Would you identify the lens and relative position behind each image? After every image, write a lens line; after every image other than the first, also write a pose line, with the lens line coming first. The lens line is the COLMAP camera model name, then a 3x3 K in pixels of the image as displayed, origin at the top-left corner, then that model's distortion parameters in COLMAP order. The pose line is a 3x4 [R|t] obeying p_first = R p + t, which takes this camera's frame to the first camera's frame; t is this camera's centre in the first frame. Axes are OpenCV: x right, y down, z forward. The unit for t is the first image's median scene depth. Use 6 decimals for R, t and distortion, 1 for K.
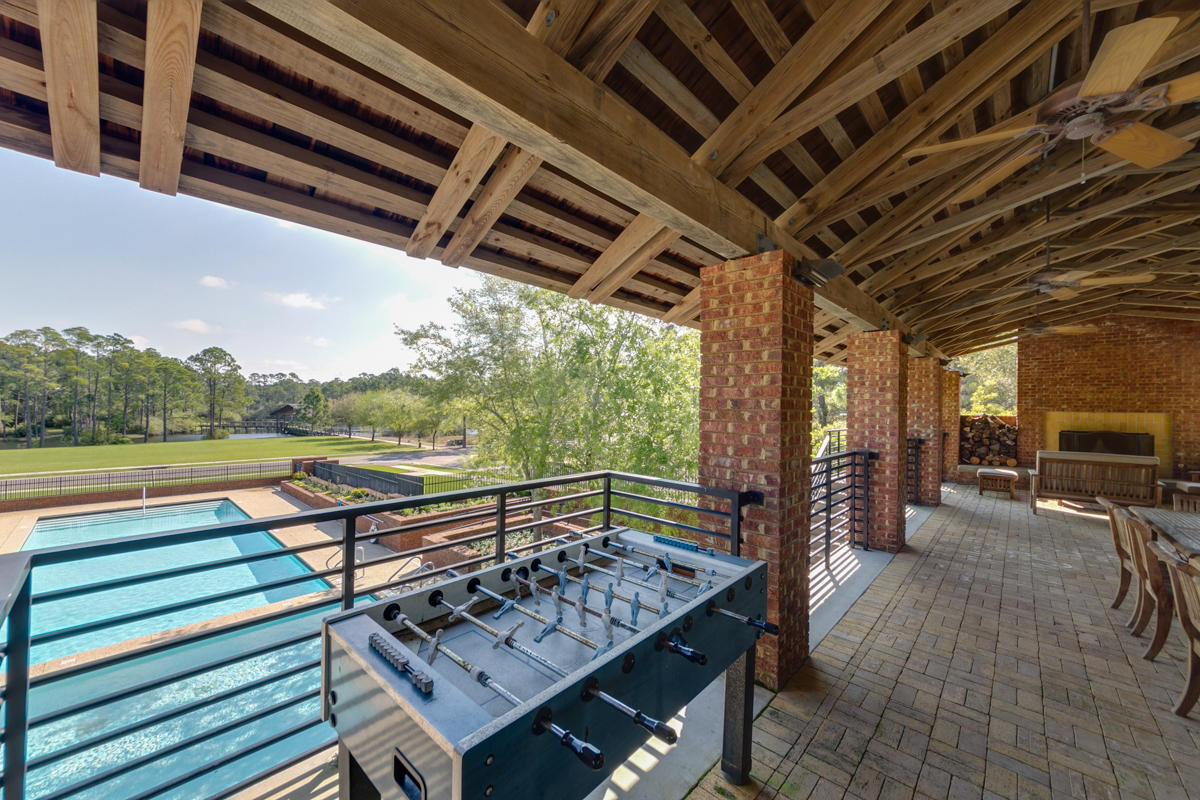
lens RADIAL K [[456.1, 0, 597.7], [0, 456.1, 401.6], [0, 0, 1]] dist [0.001217, 0.000200]
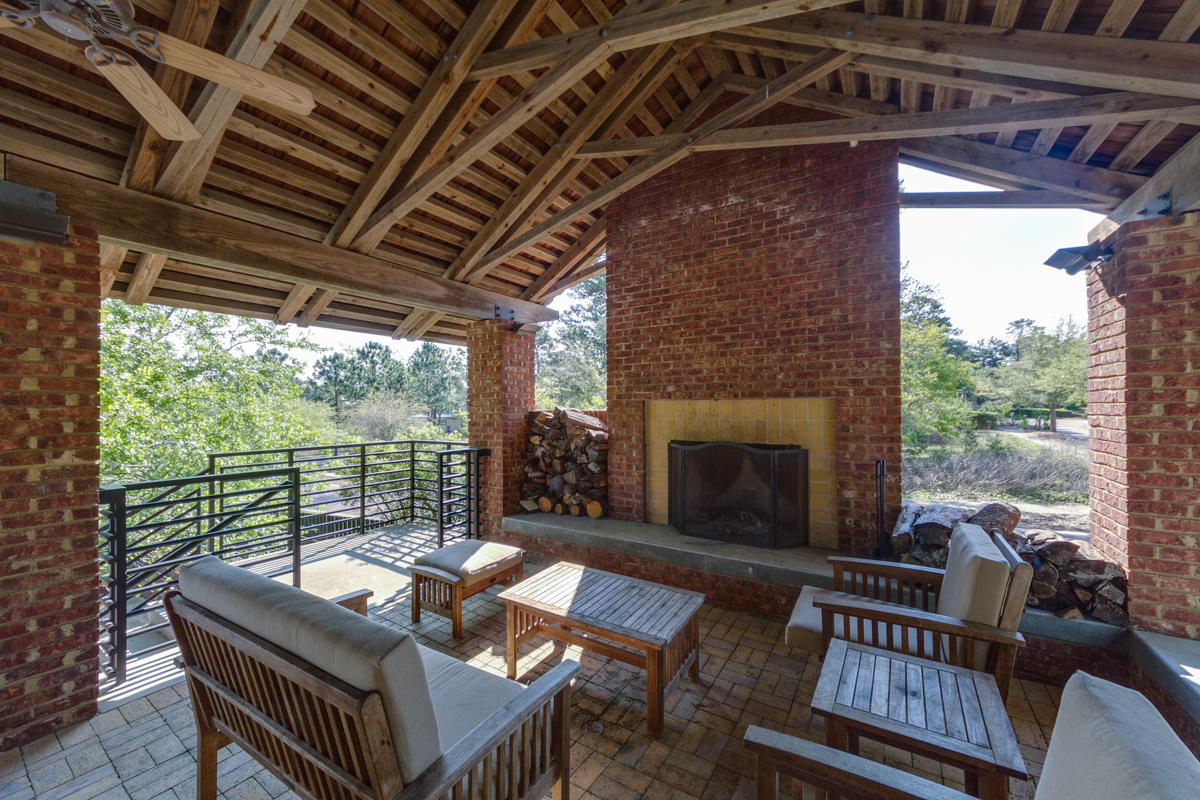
lens RADIAL K [[456.1, 0, 602.4], [0, 456.1, 402.4], [0, 0, 1]] dist [0.001217, 0.000200]
pose [[0.985841, -0.022921, 0.166112, 0.912348], [0.021720, 0.999723, 0.009041, 0.020033], [-0.166273, -0.005305, 0.986066, 0.579249]]
